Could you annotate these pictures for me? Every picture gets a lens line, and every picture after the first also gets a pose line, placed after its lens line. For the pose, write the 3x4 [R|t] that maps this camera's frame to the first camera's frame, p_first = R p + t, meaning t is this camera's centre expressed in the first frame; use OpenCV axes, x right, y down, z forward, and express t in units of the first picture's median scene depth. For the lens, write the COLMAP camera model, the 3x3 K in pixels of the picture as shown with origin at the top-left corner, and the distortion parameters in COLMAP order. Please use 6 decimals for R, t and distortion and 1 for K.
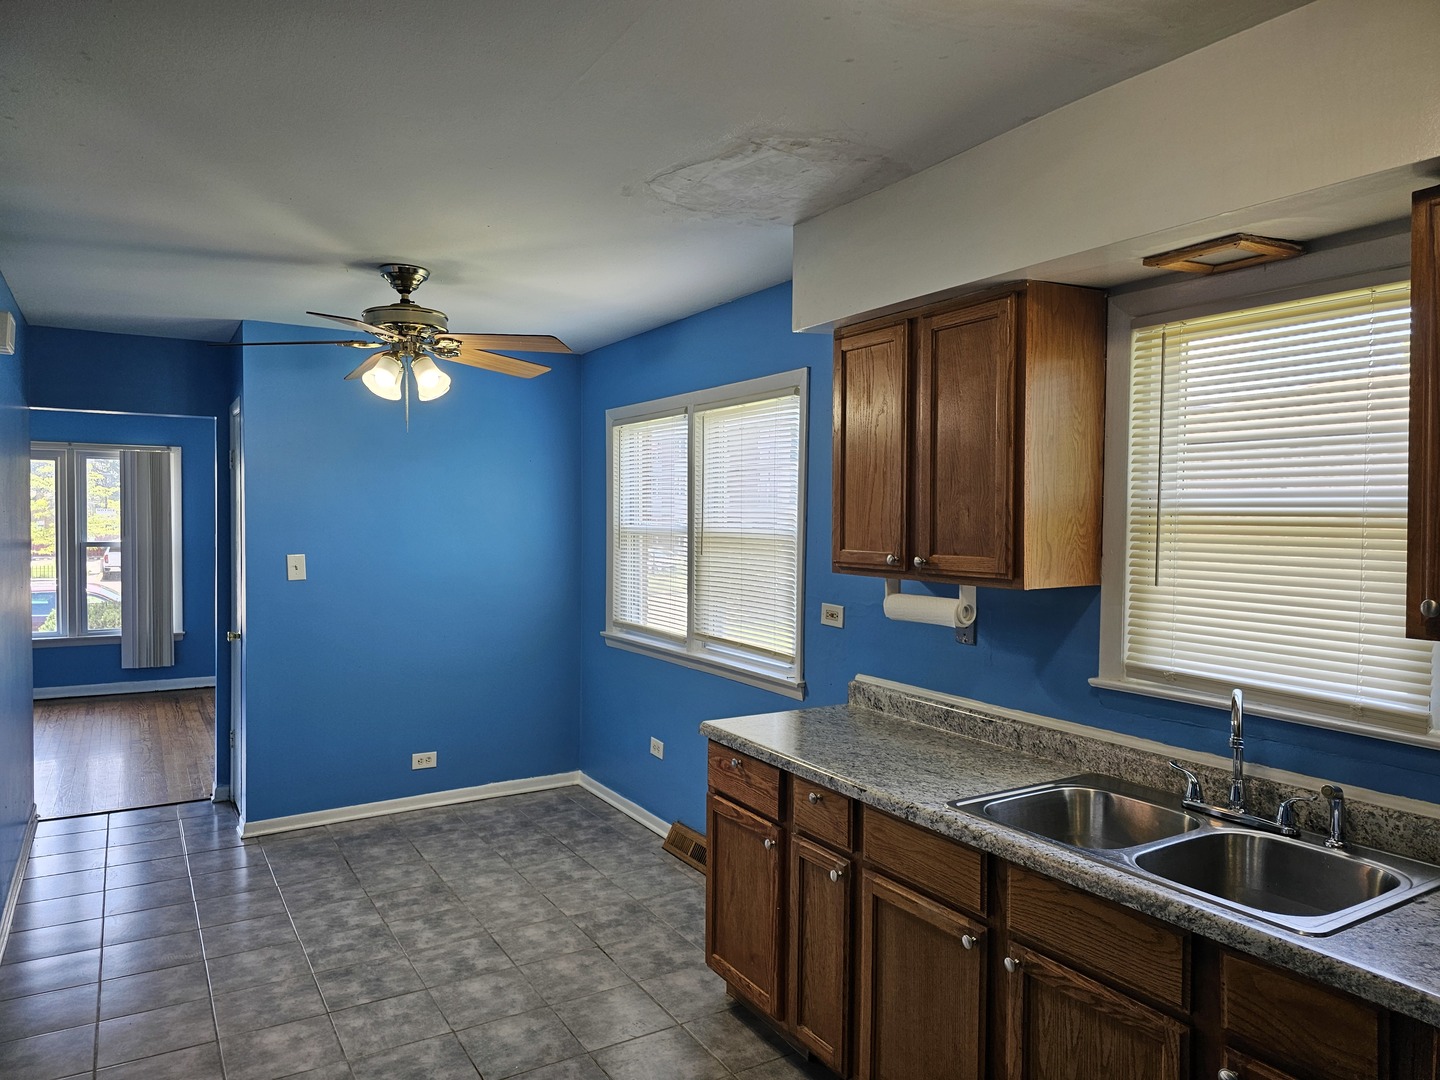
lens RADIAL K [[972.9, 0, 716.6], [0, 972.9, 537.6], [0, 0, 1]] dist [0.054296, -0.045704]
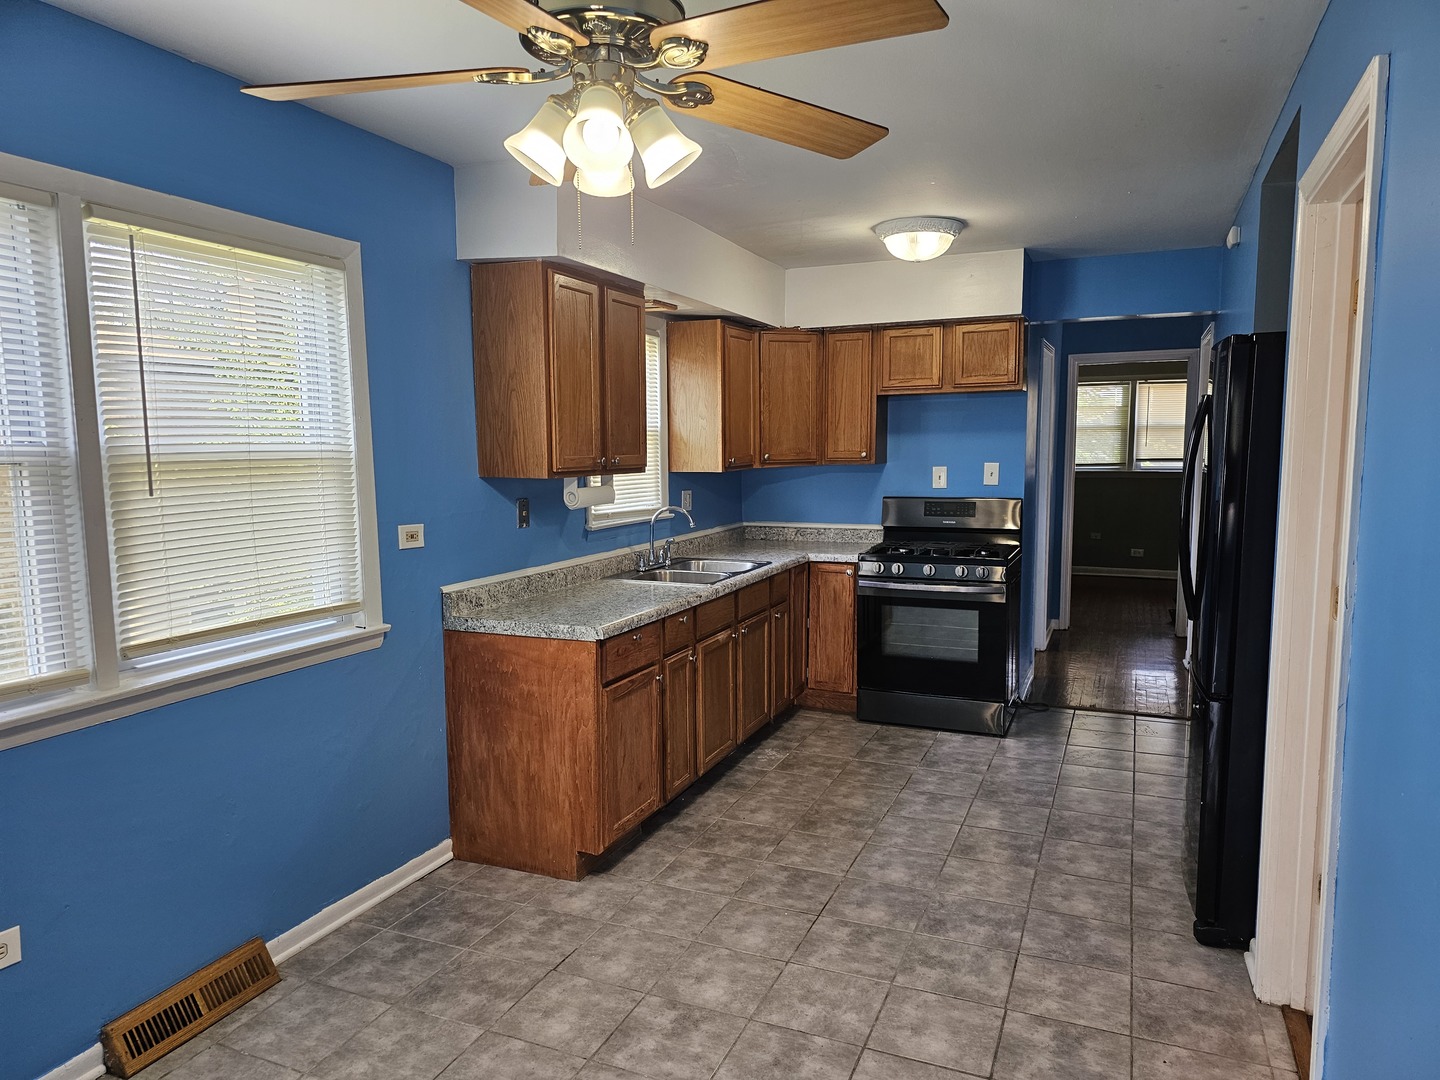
lens RADIAL K [[972.9, 0, 711.0], [0, 972.9, 540.5], [0, 0, 1]] dist [0.054296, -0.045704]
pose [[-0.582948, -0.086616, 0.807879, -0.871675], [0.020882, 0.992376, 0.121465, -0.025434], [-0.812241, 0.087678, -0.576695, 1.427117]]
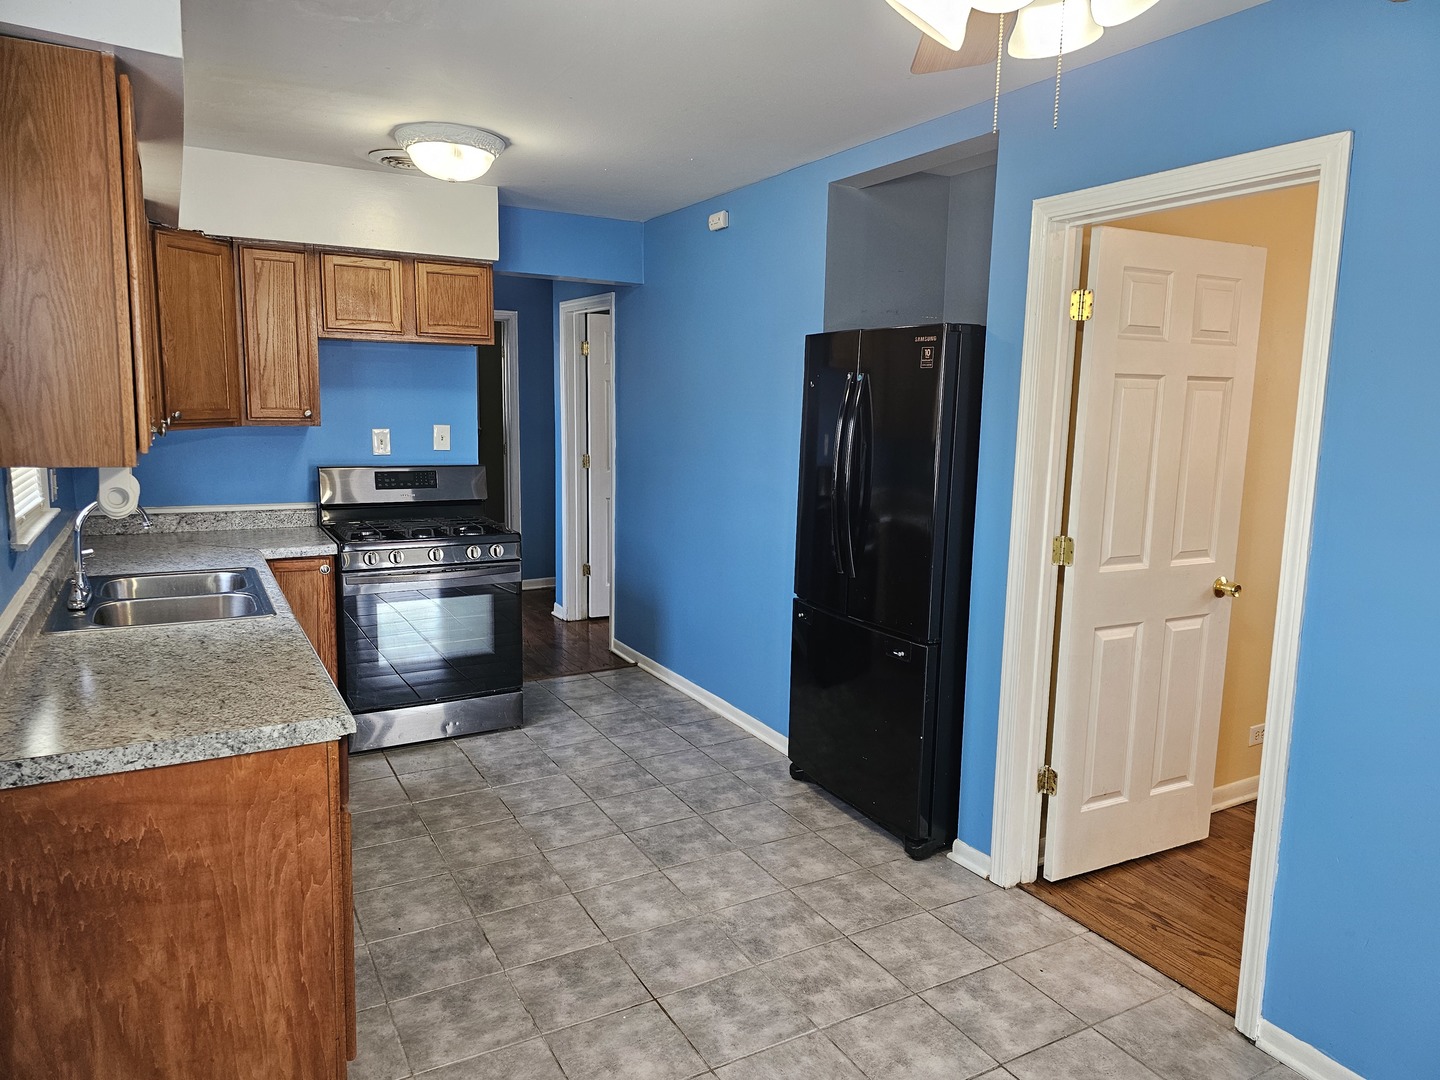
lens RADIAL K [[972.9, 0, 730.8], [0, 972.9, 525.9], [0, 0, 1]] dist [0.054296, -0.045704]
pose [[-0.999318, -0.035383, 0.010563, -0.247619], [-0.033340, 0.987539, 0.153802, -0.034980], [-0.015873, 0.153345, -0.988045, 1.531599]]
